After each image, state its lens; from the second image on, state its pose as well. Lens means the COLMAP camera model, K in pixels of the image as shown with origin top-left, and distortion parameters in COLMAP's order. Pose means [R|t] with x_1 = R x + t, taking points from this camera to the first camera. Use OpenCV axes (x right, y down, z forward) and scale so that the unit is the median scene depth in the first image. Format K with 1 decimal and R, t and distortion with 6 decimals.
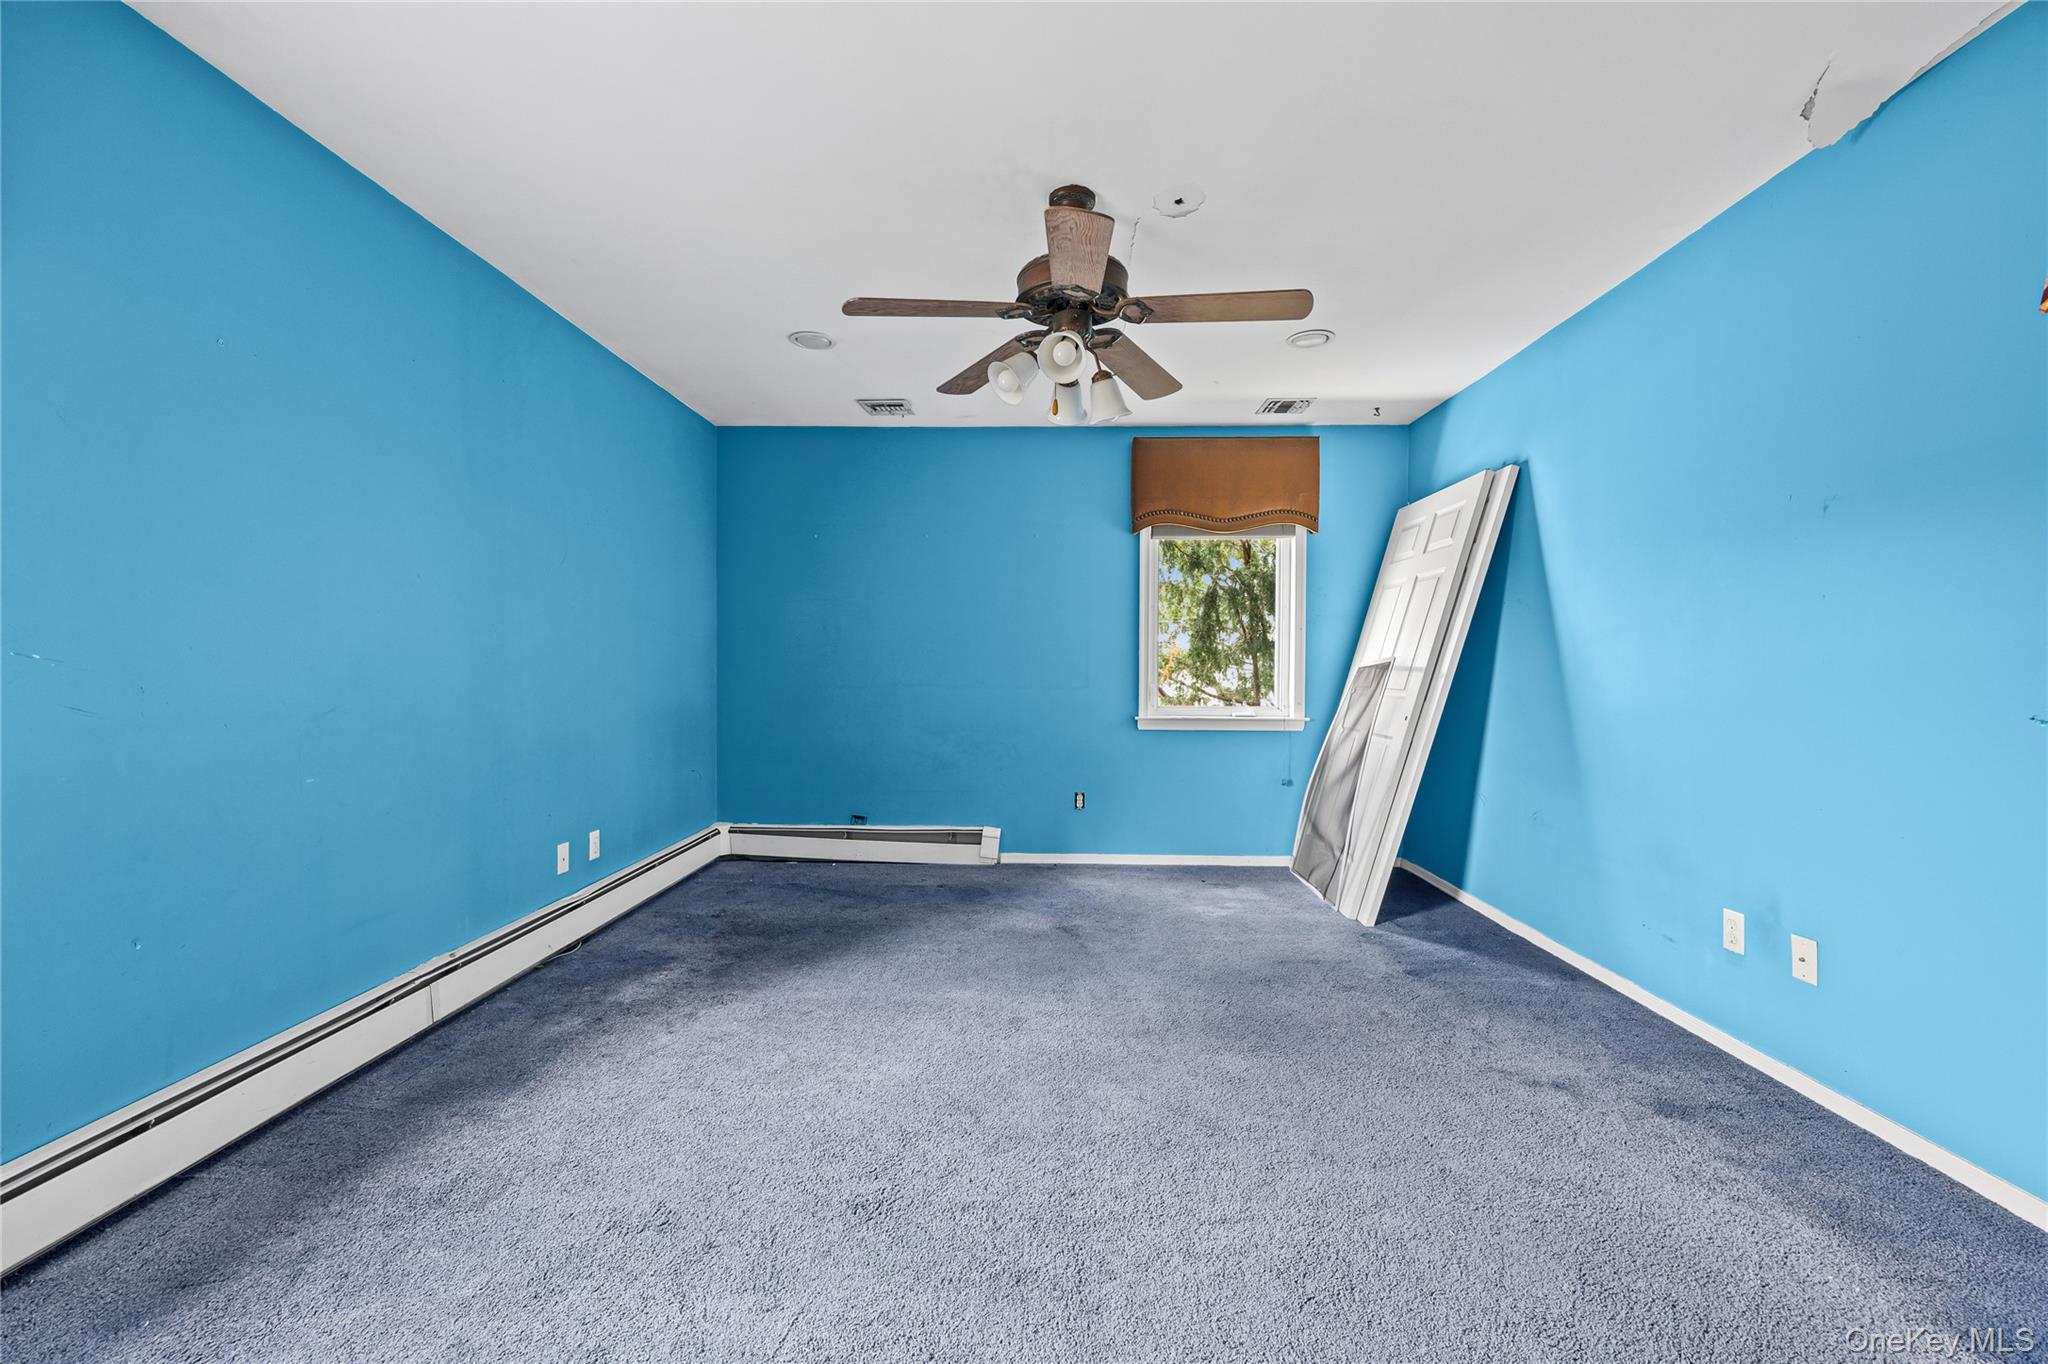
lens RADIAL K [[820.0, 0, 1028.9], [0, 820.0, 677.9], [0, 0, 1]] dist [0.013451, -0.001156]
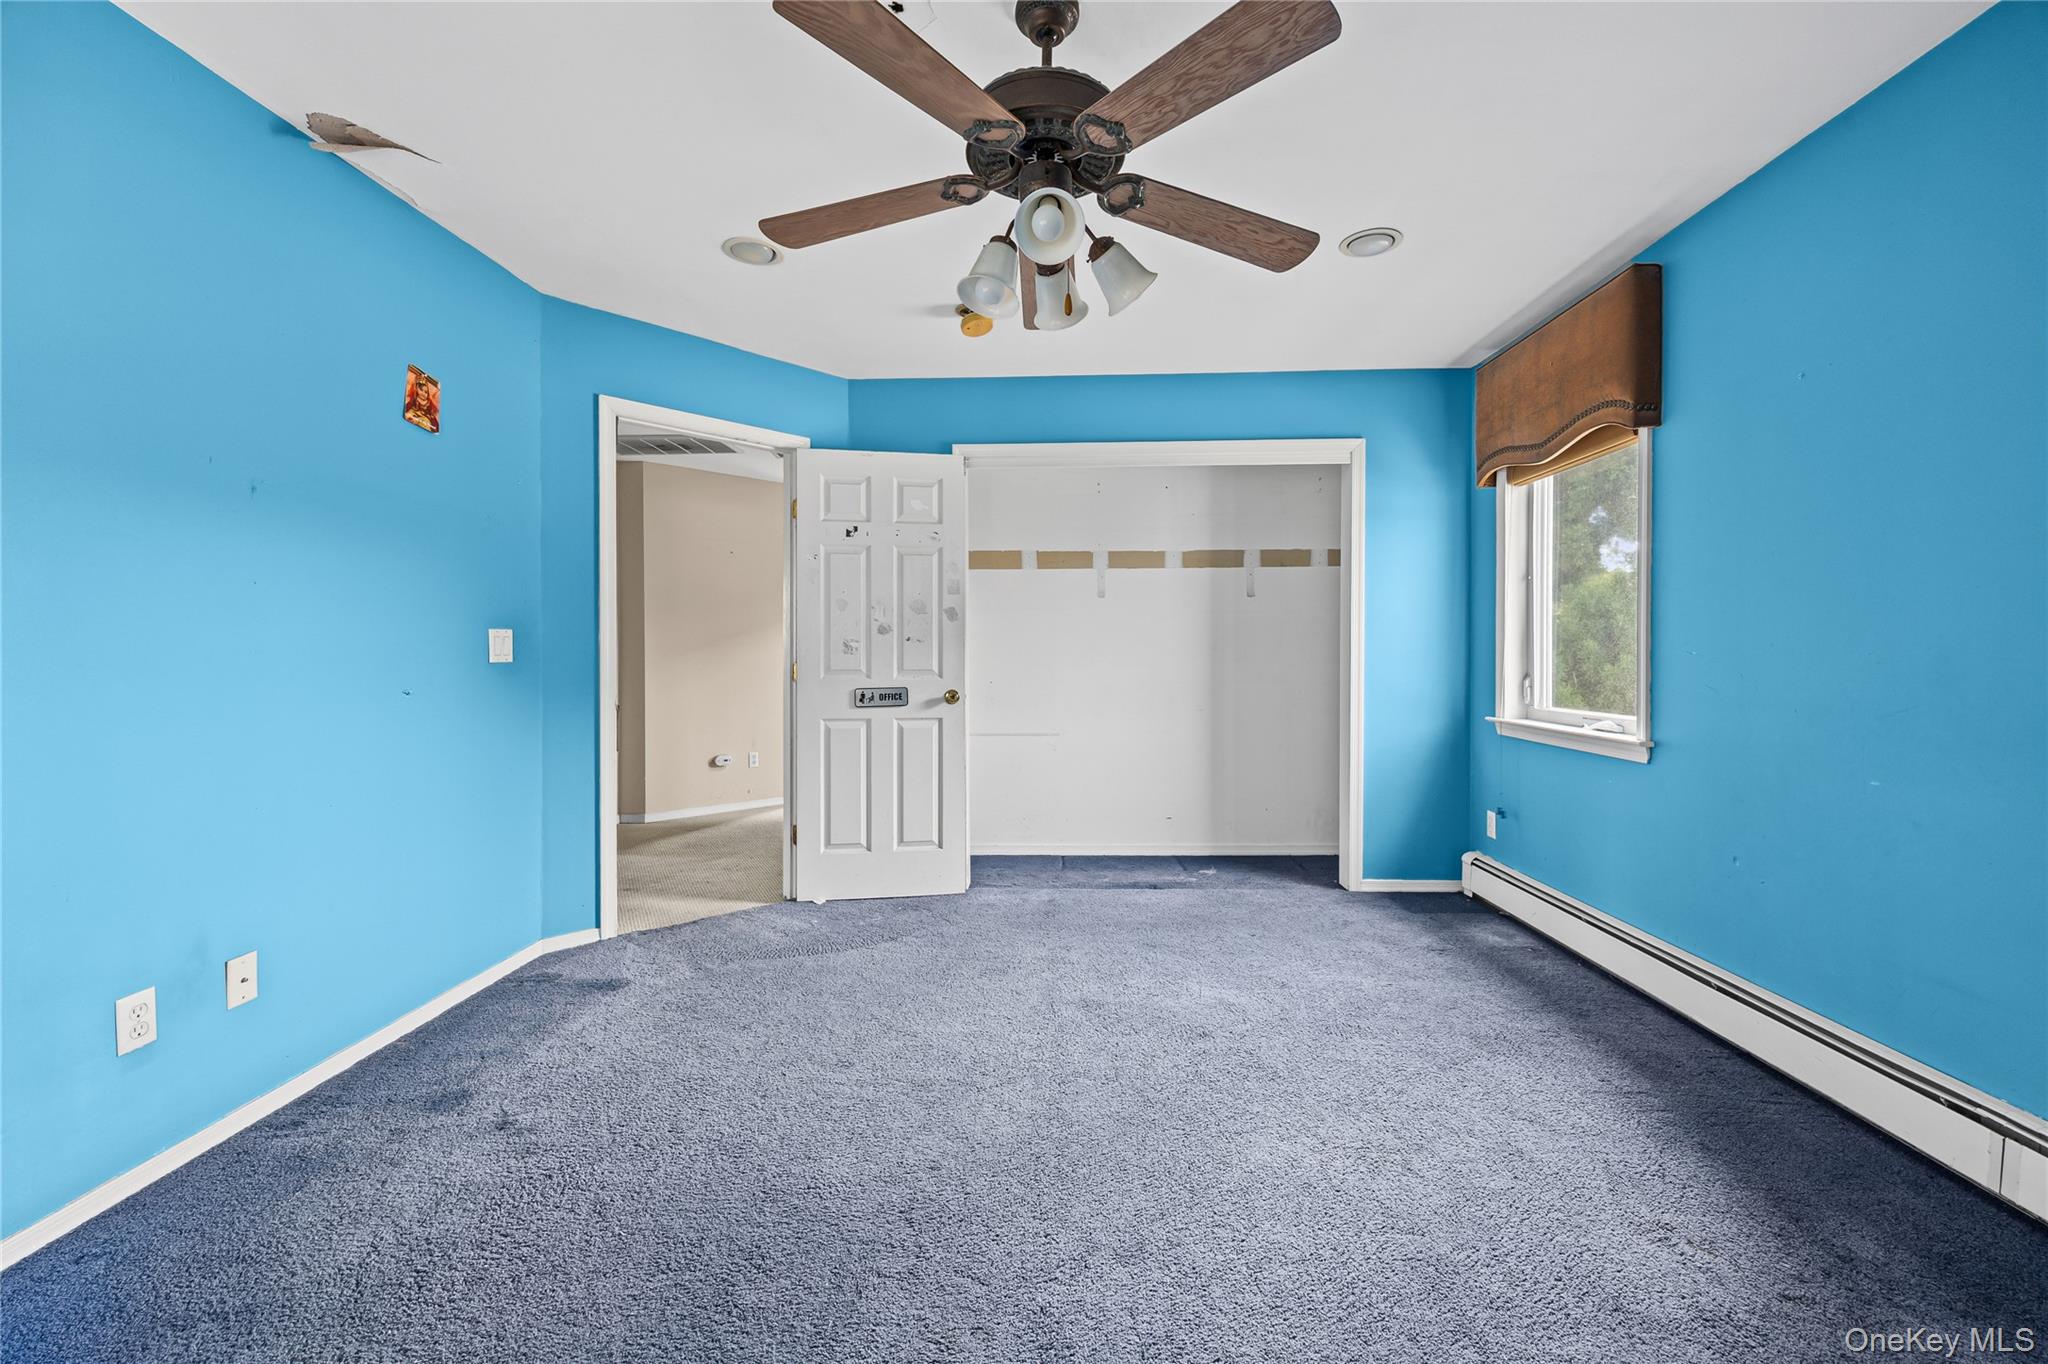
lens RADIAL K [[820.0, 0, 1028.9], [0, 820.0, 677.9], [0, 0, 1]] dist [0.013451, -0.001156]
pose [[-0.999957, -0.002430, 0.008987, 0.066998], [-0.002028, 0.999011, 0.044424, -0.032433], [-0.009086, 0.044403, -0.998972, 1.869372]]
